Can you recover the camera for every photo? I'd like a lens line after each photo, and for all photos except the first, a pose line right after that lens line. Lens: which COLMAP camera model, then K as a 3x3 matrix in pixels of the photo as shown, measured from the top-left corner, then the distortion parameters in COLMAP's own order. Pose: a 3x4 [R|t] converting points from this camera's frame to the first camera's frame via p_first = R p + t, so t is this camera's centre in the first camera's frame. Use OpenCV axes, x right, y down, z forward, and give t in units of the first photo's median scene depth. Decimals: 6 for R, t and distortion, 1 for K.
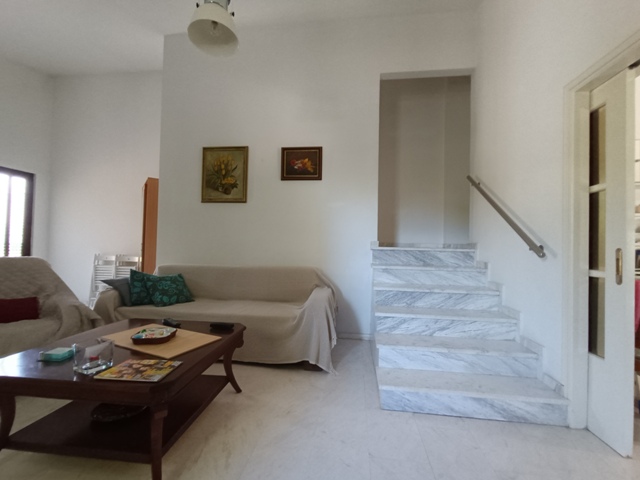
lens RADIAL K [[288.4, 0, 319.3], [0, 288.4, 240.7], [0, 0, 1]] dist [-0.013851, 0.004872]
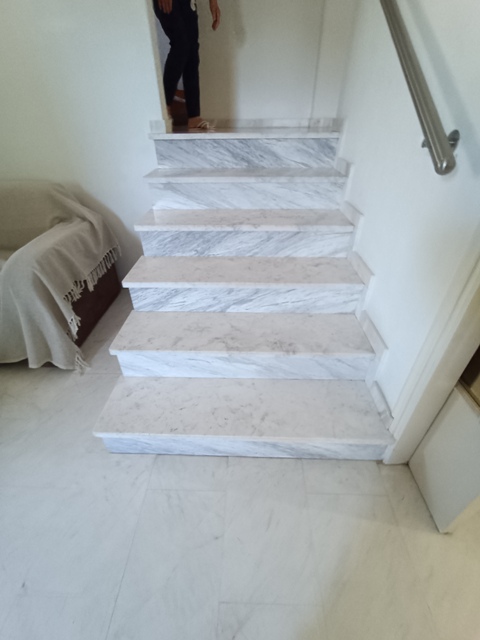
lens RADIAL K [[288.4, 0, 242.2], [0, 288.4, 319.4], [0, 0, 1]] dist [-0.013851, 0.004872]
pose [[0.994850, -0.079876, 0.062396, 0.386992], [0.027972, 0.808056, 0.588441, -0.011049], [-0.097422, -0.583665, 0.806129, 0.497132]]
